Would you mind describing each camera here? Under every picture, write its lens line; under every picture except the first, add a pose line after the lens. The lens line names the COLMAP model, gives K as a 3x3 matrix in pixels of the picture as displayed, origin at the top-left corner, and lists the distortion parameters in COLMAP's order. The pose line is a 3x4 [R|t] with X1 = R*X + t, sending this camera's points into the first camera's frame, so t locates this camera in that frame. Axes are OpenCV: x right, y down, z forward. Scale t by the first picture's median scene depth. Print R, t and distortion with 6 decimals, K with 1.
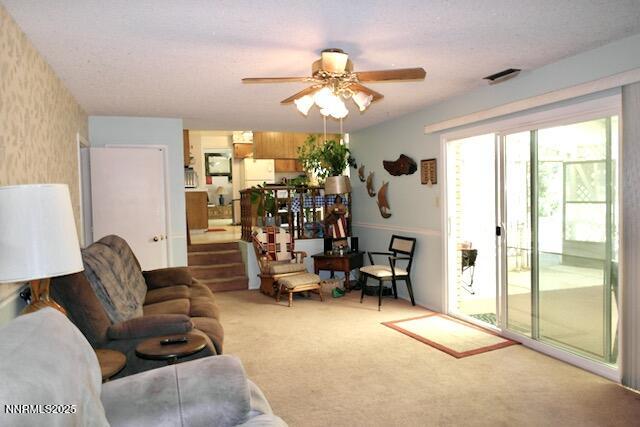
lens RADIAL K [[449.2, 0, 320.0], [0, 449.2, 213.5], [0, 0, 1]] dist [-0.005016, 0.004135]
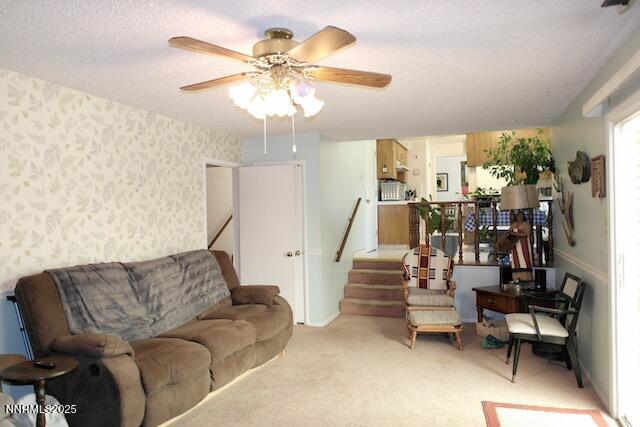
lens RADIAL K [[449.2, 0, 320.0], [0, 449.2, 213.5], [0, 0, 1]] dist [-0.005016, 0.004135]
pose [[0.757843, 0.012214, -0.652323, 0.351984], [-0.024317, 0.999659, -0.009534, -0.027087], [0.651984, 0.023088, 0.757881, 0.280636]]
